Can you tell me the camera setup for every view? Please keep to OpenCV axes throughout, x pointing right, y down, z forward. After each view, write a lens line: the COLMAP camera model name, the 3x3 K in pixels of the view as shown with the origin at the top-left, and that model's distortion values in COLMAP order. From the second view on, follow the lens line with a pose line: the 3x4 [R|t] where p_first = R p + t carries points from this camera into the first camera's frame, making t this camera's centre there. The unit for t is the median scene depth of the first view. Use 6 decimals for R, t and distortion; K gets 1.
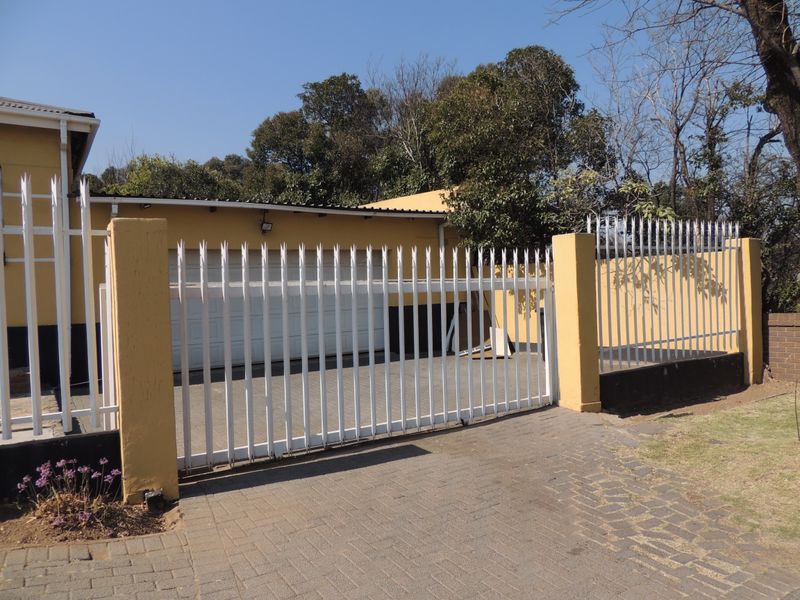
lens RADIAL K [[570.4, 0, 402.9], [0, 570.4, 294.5], [0, 0, 1]] dist [-0.010037, -0.003131]
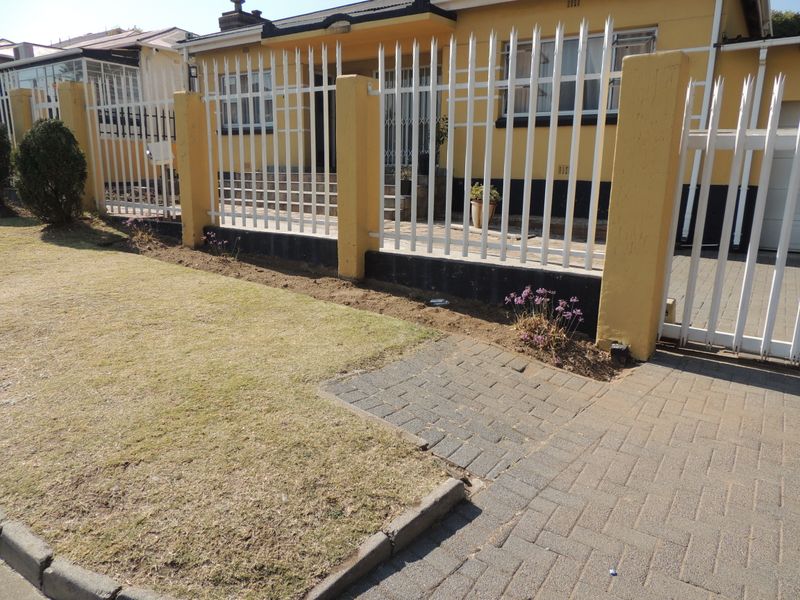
lens RADIAL K [[570.4, 0, 401.7], [0, 570.4, 301.8], [0, 0, 1]] dist [-0.010037, -0.003131]
pose [[0.413882, 0.246057, -0.876446, 0.256738], [-0.037617, 0.966578, 0.253597, 0.036533], [0.909553, -0.071990, 0.409305, 0.251338]]
